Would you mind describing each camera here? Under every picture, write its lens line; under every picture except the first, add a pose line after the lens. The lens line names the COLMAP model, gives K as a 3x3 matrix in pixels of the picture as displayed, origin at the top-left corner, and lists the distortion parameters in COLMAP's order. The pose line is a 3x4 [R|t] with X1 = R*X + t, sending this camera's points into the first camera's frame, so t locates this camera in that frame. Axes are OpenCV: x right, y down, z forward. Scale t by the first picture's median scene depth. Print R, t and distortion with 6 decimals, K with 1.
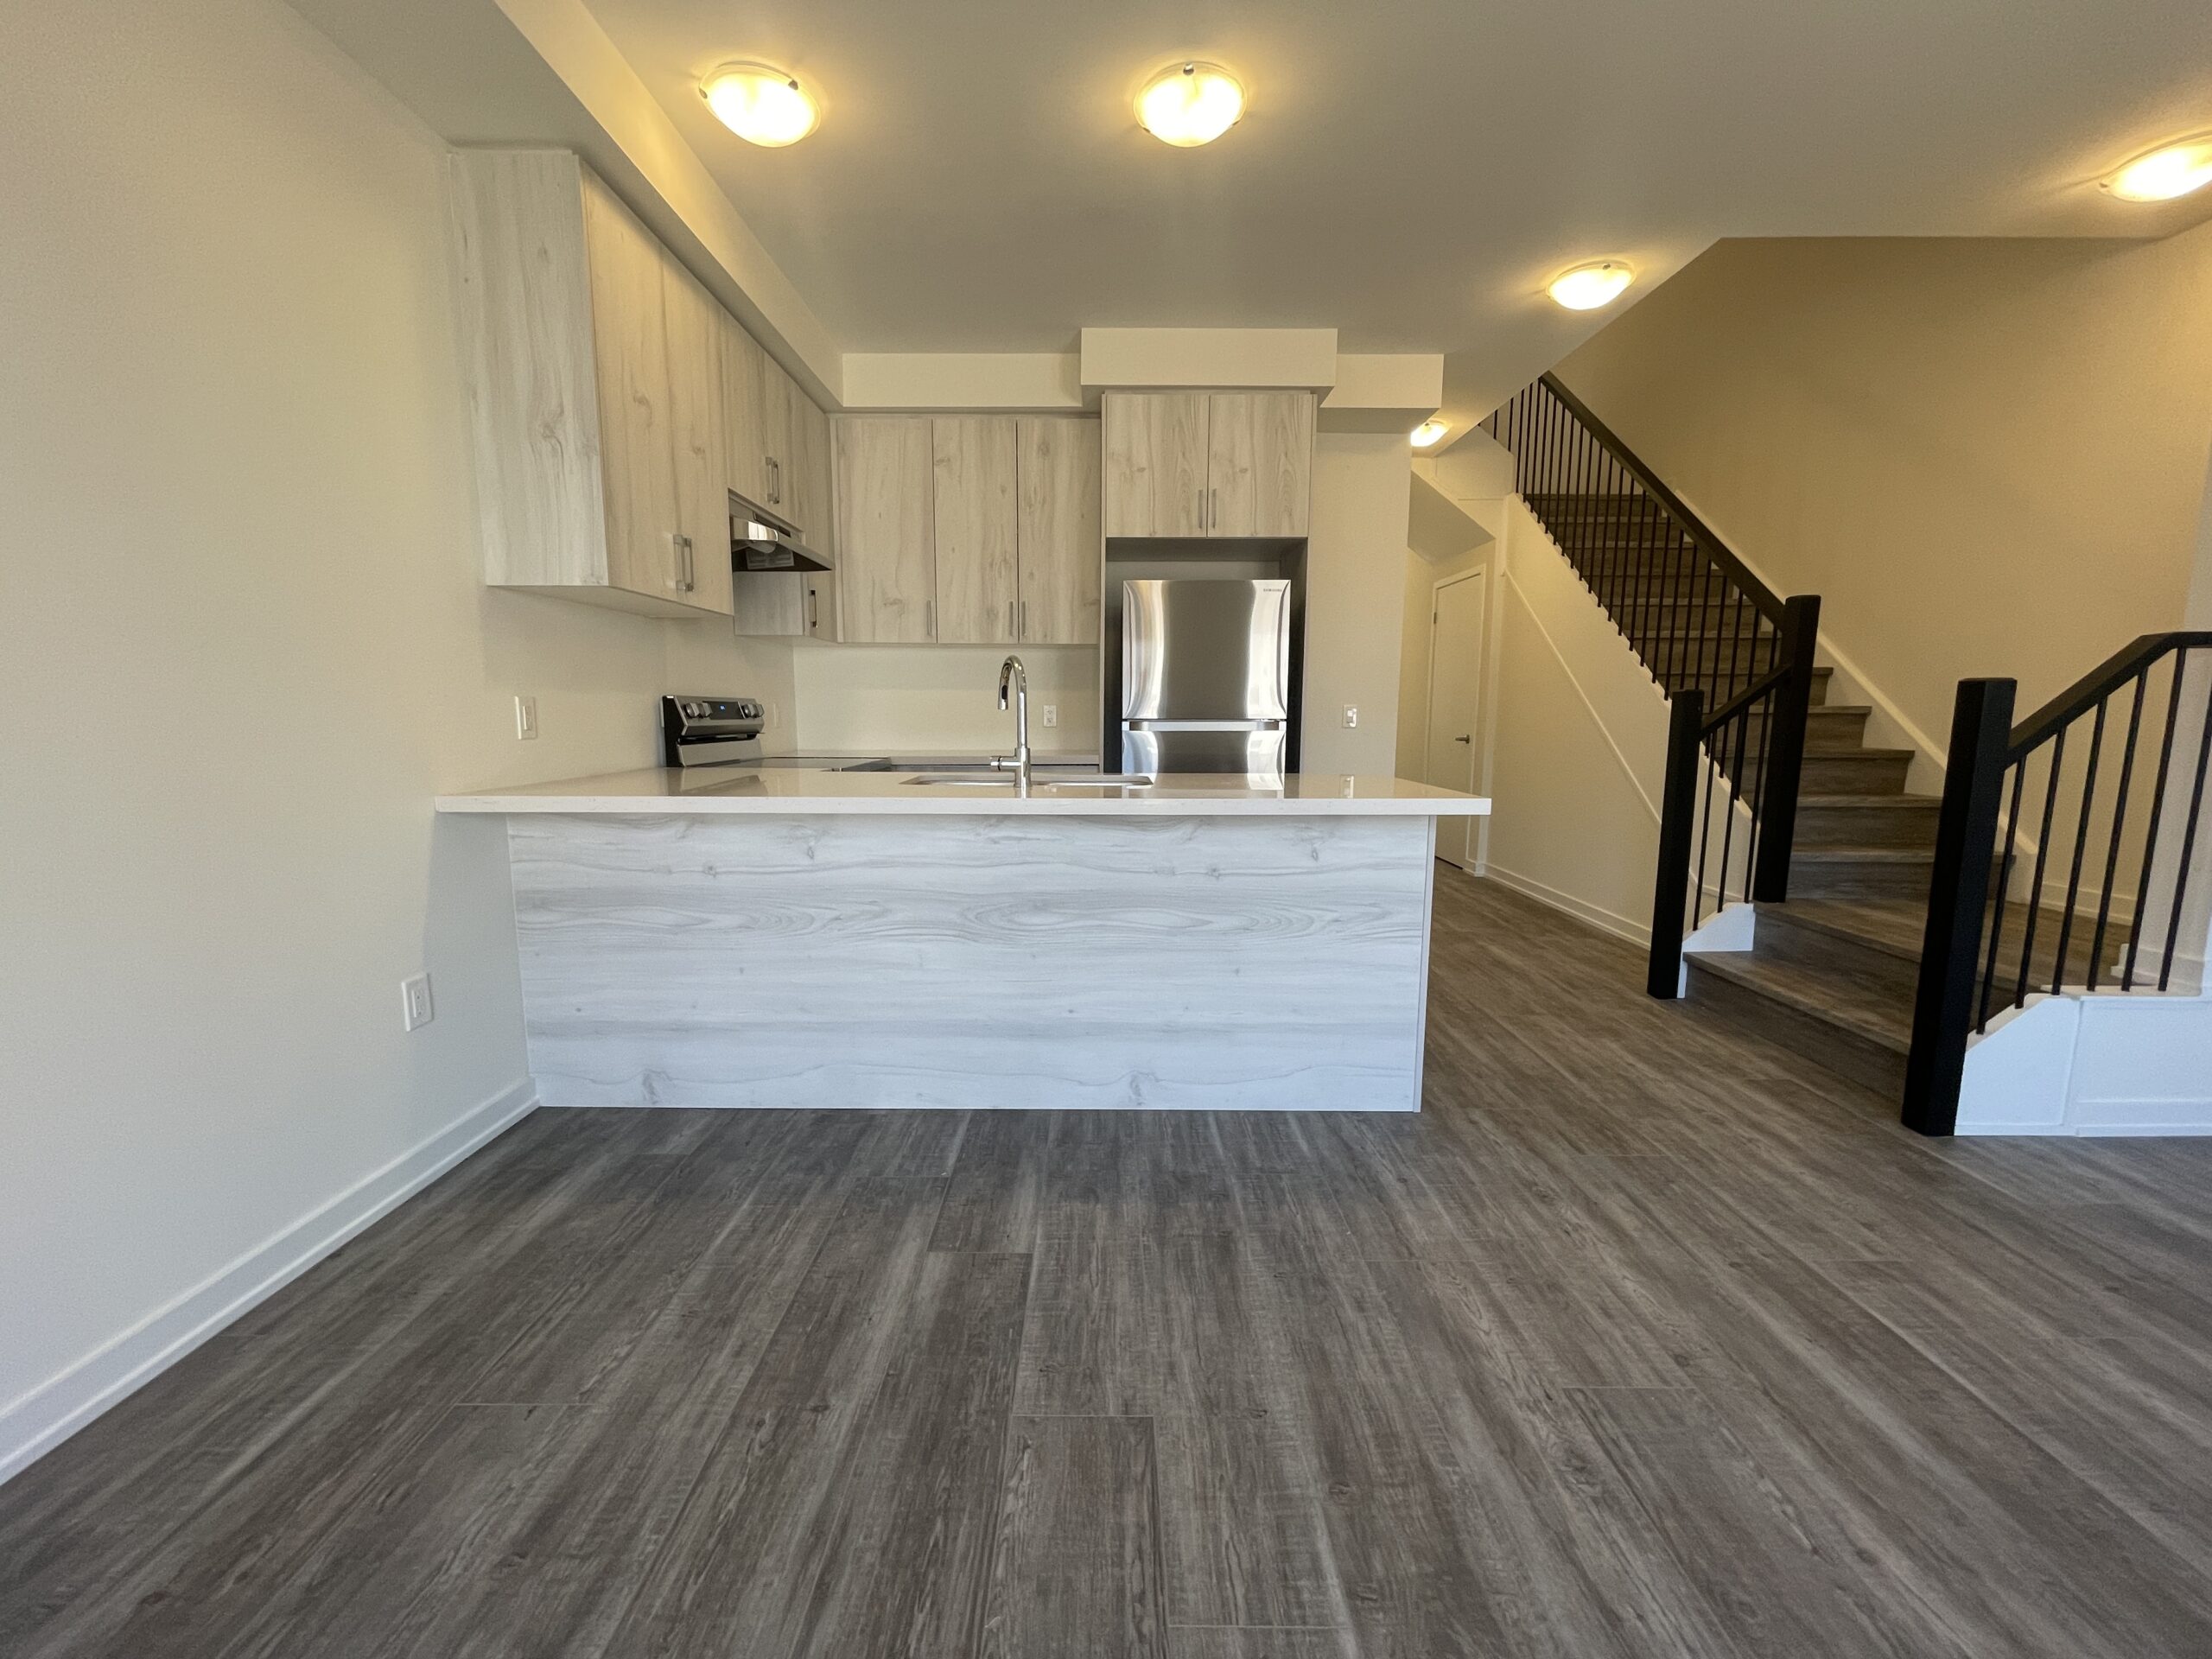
lens RADIAL K [[895.4, 0, 1101.7], [0, 895.4, 837.6], [0, 0, 1]] dist [-0.000170, -0.000493]
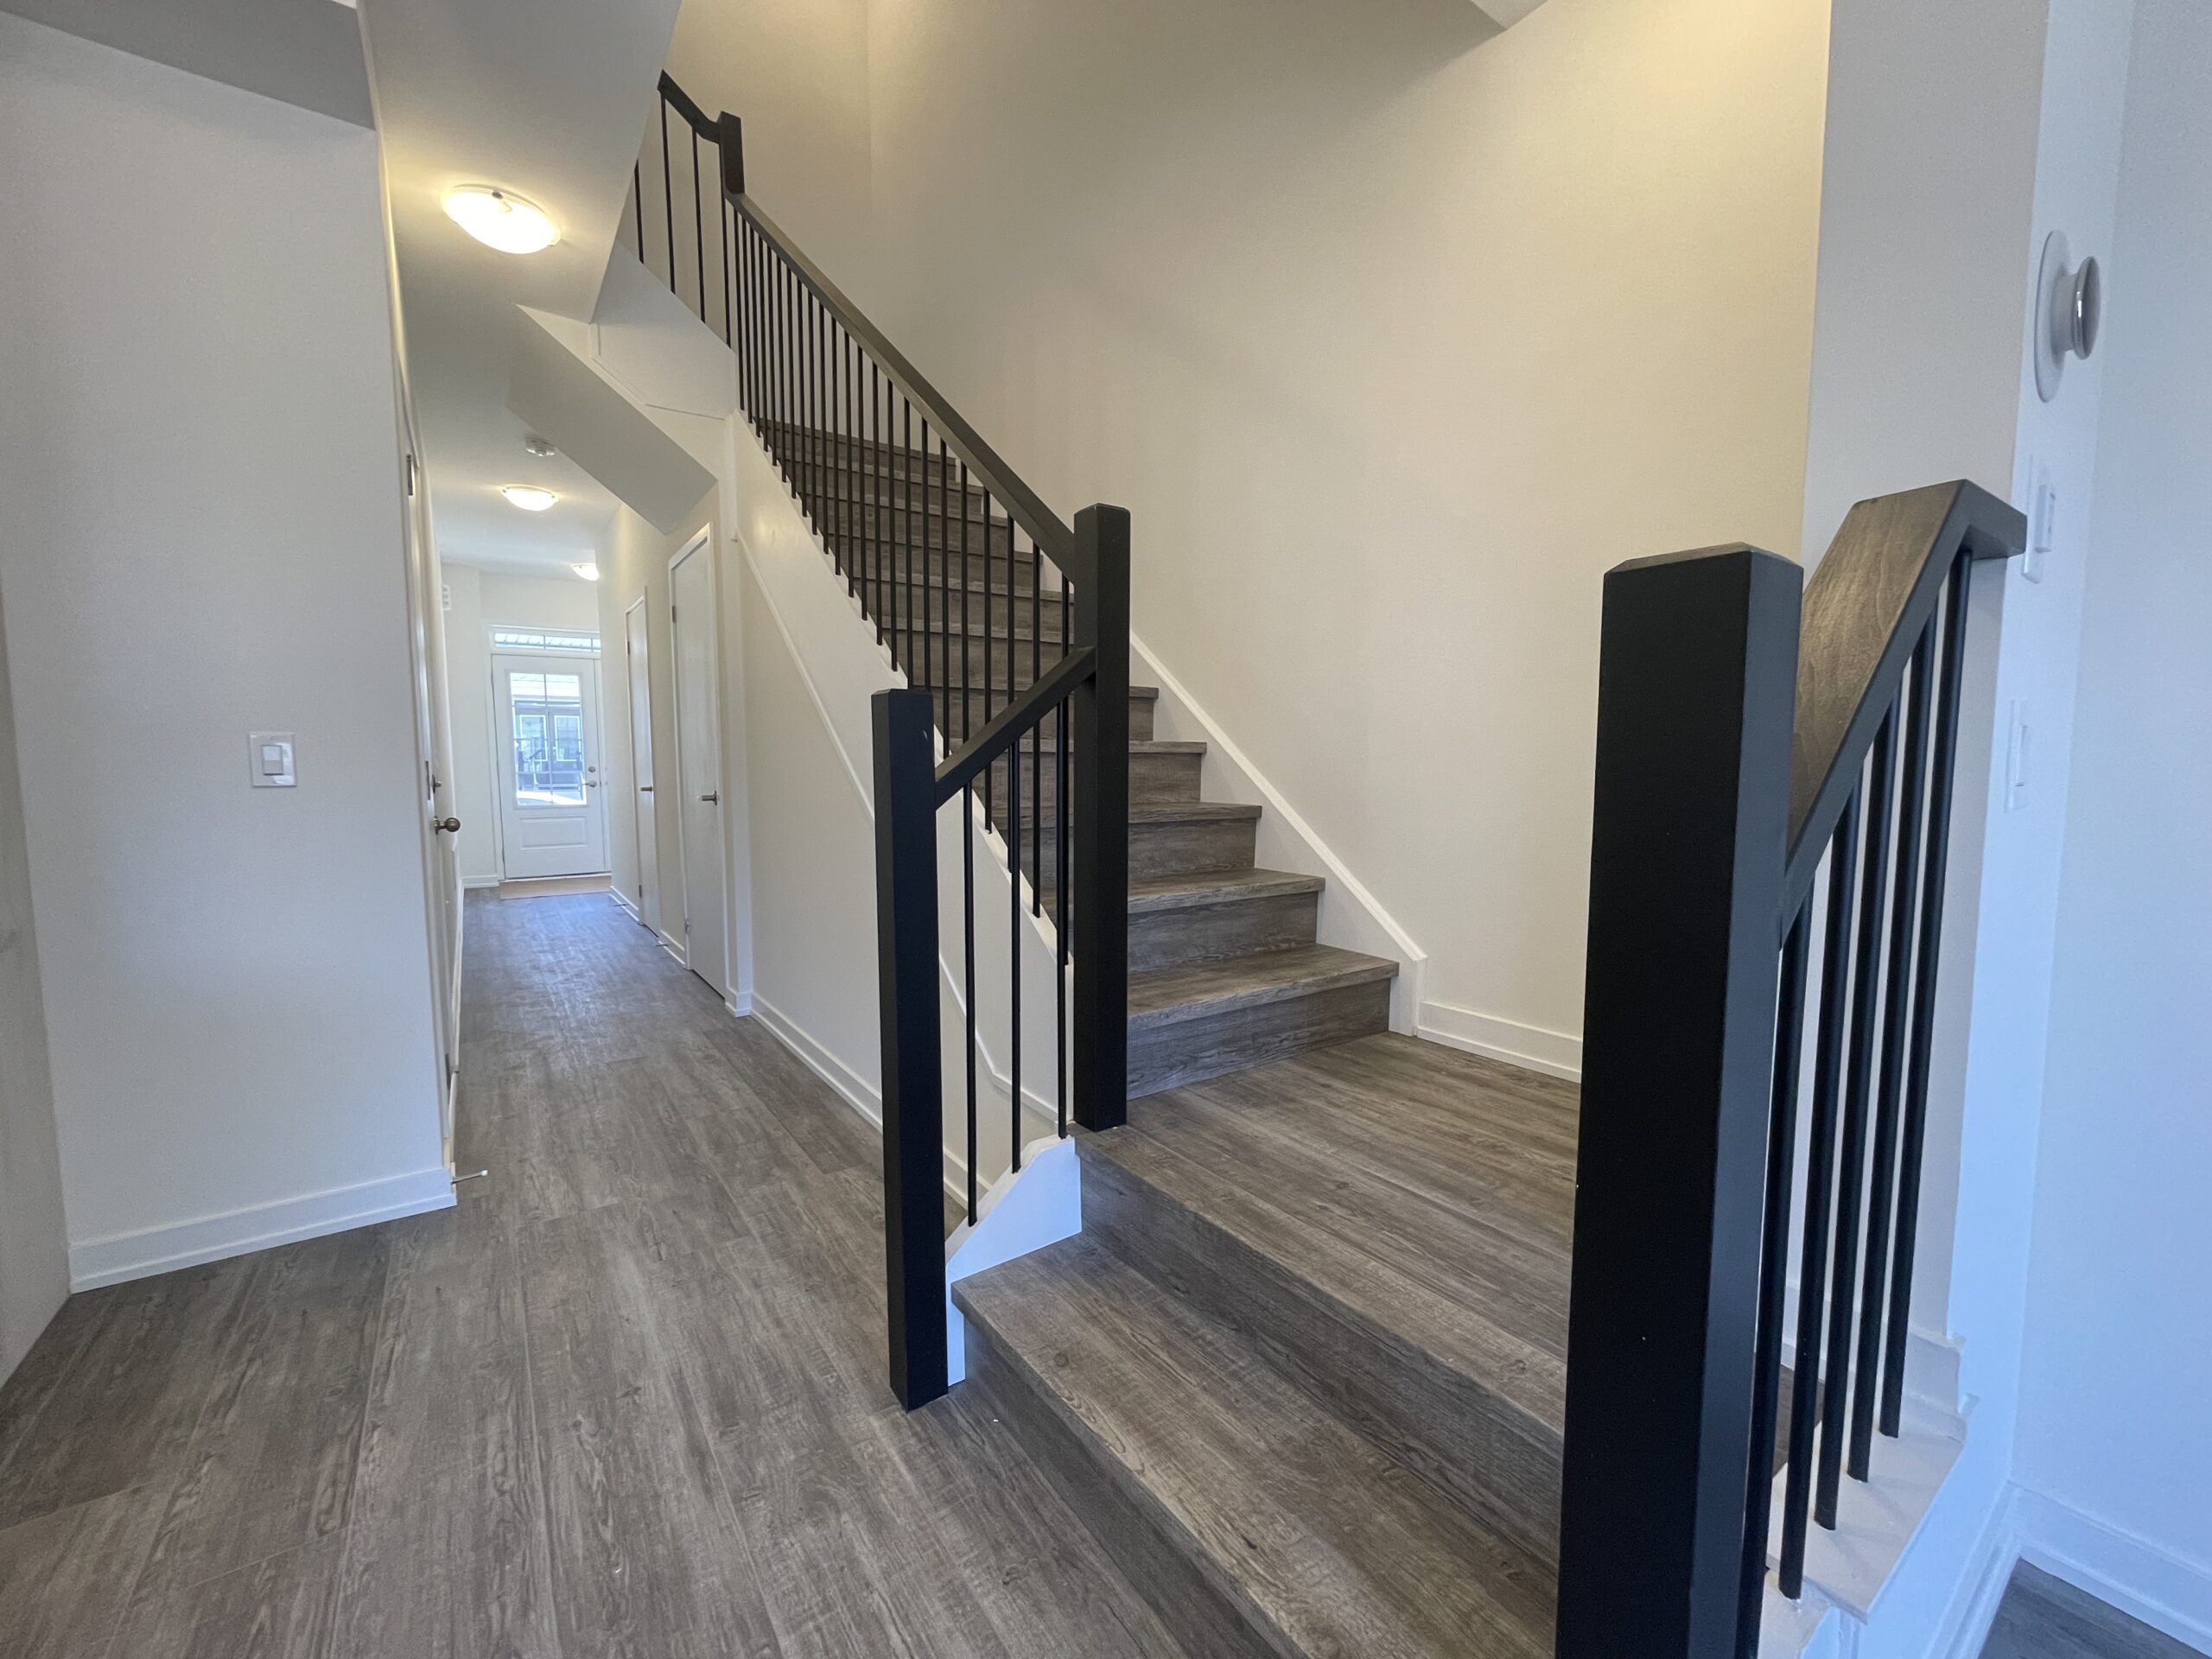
lens RADIAL K [[895.4, 0, 1100.0], [0, 895.4, 832.1], [0, 0, 1]] dist [-0.000170, -0.000493]
pose [[0.815020, -0.048785, 0.577375, 0.657686], [0.084561, 0.995795, -0.035226, -0.101705], [-0.573229, 0.077534, 0.815719, 0.821352]]
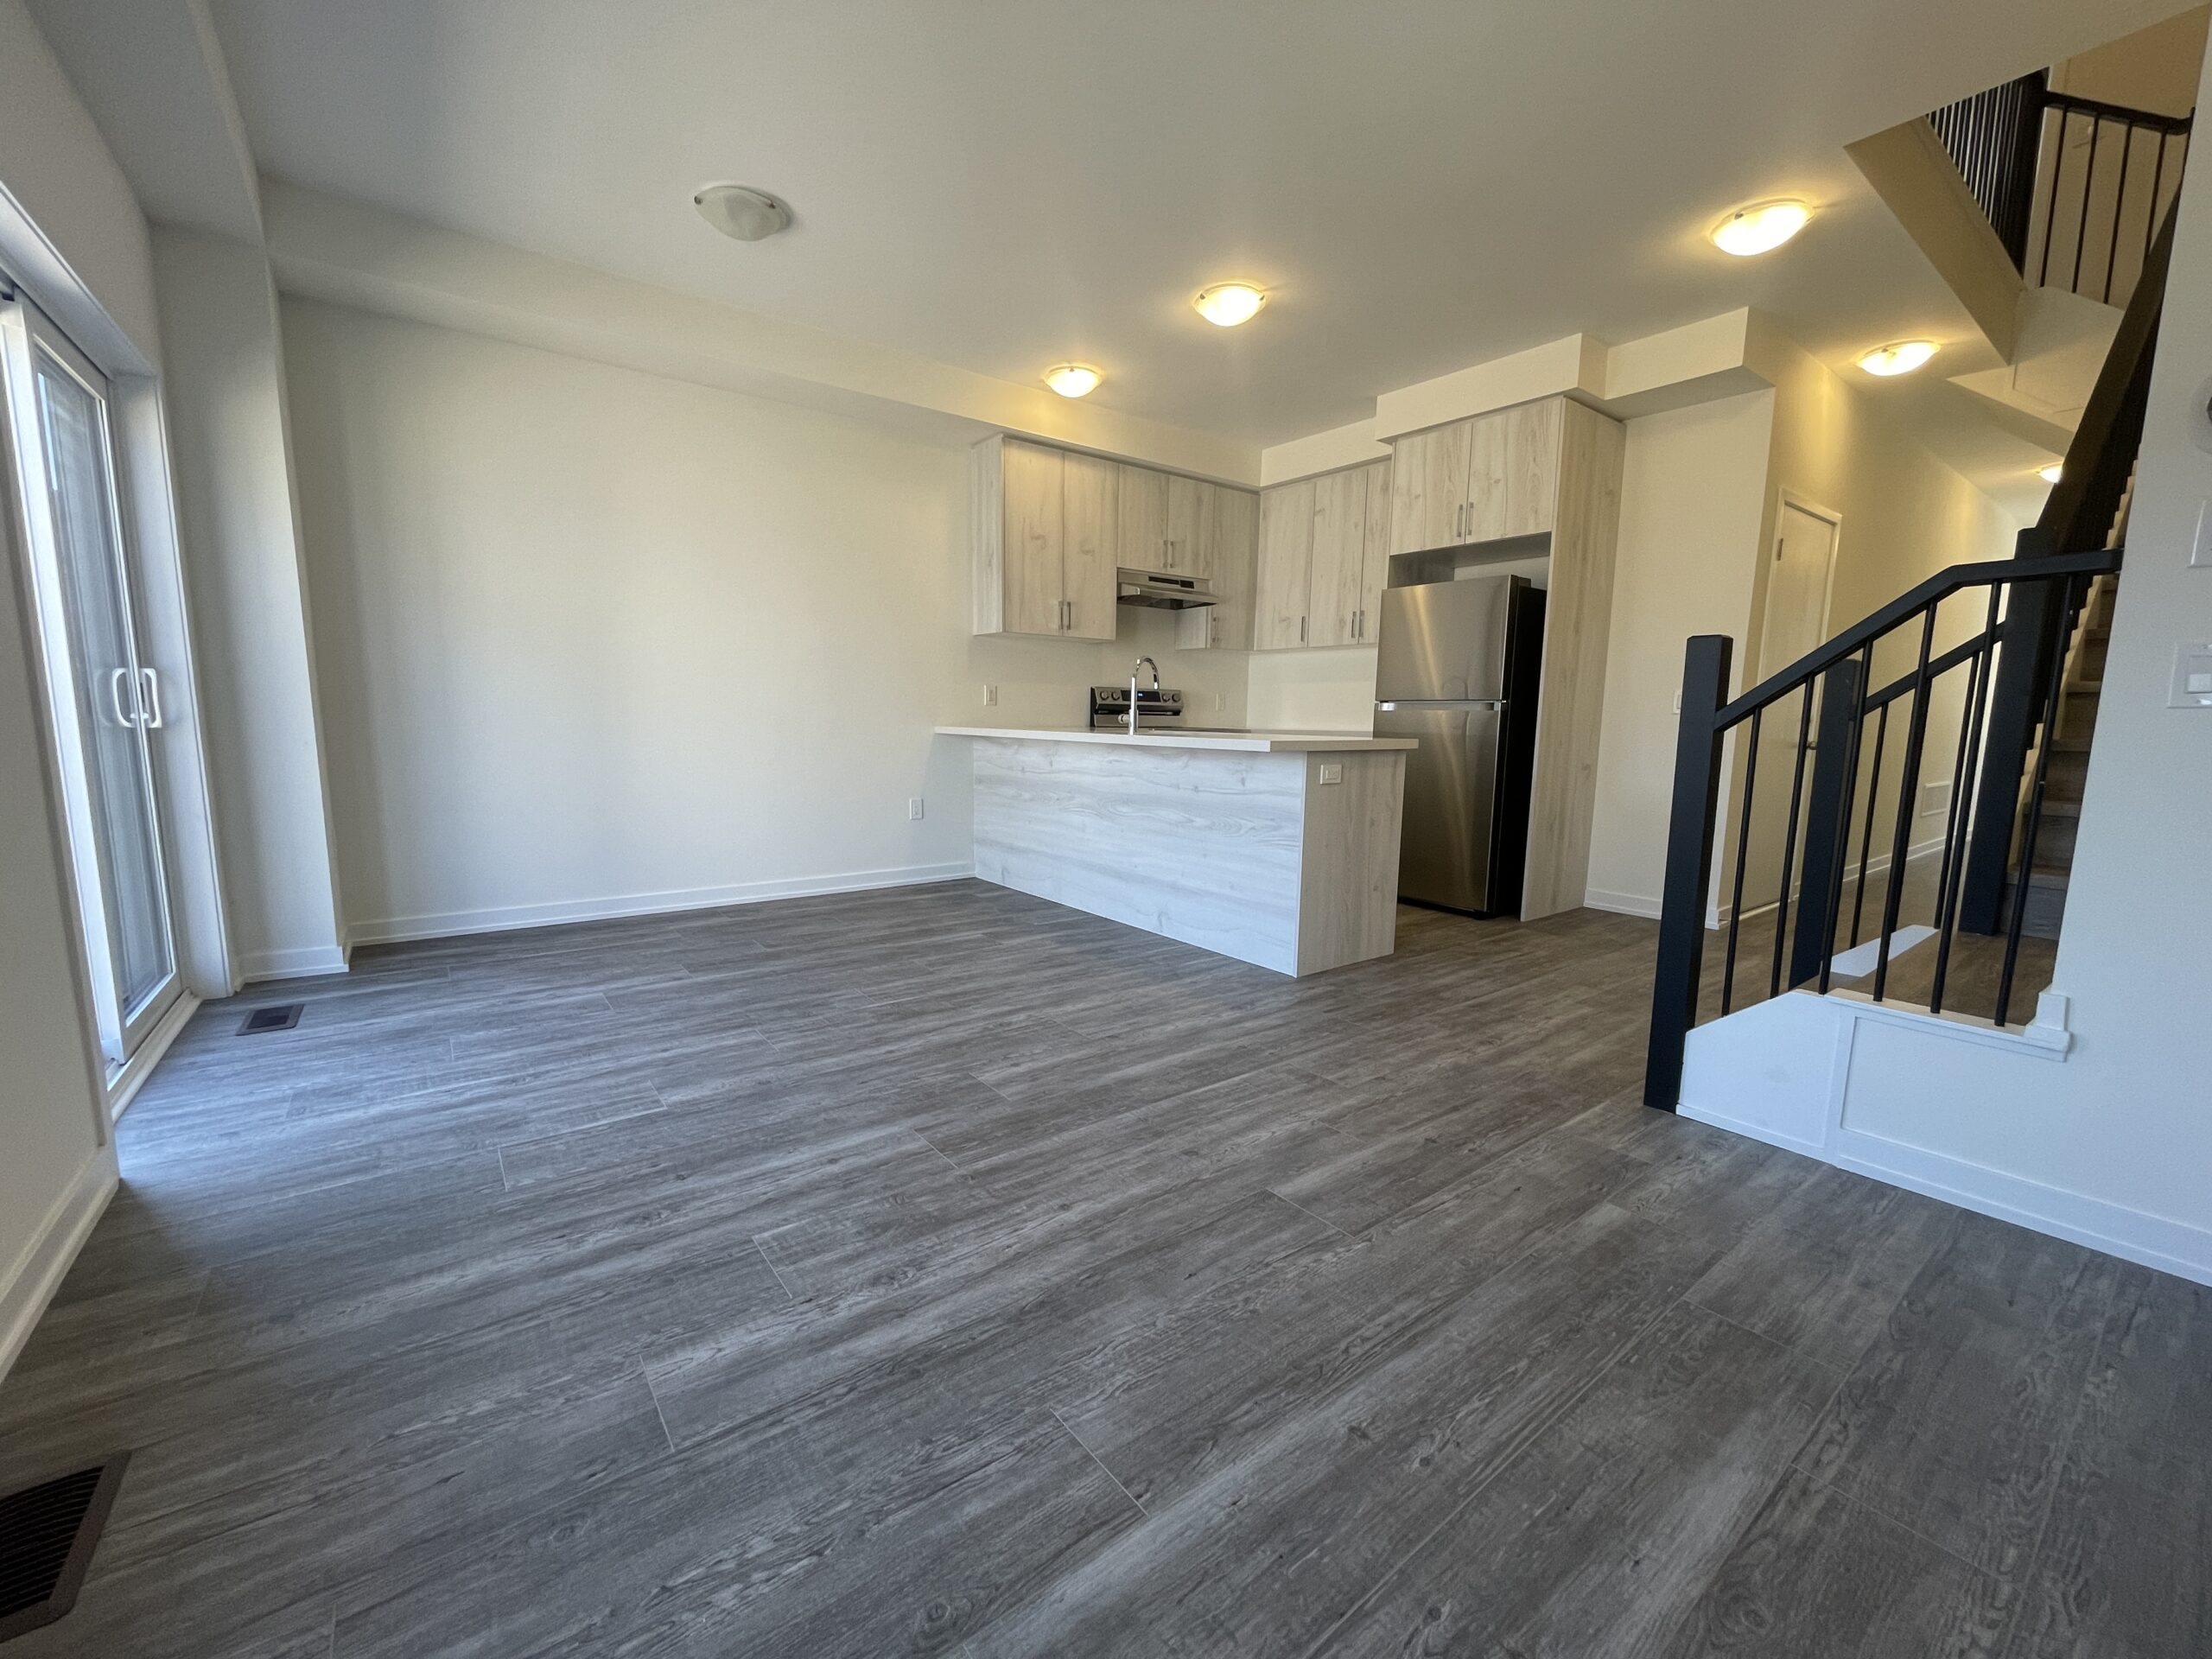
lens RADIAL K [[895.4, 0, 1099.9], [0, 895.4, 835.4], [0, 0, 1]] dist [-0.000170, -0.000493]
pose [[0.607747, 0.114006, -0.785905, 1.244392], [-0.125015, 0.991037, 0.047088, 0.066285], [0.784229, 0.069632, 0.616552, -0.091615]]
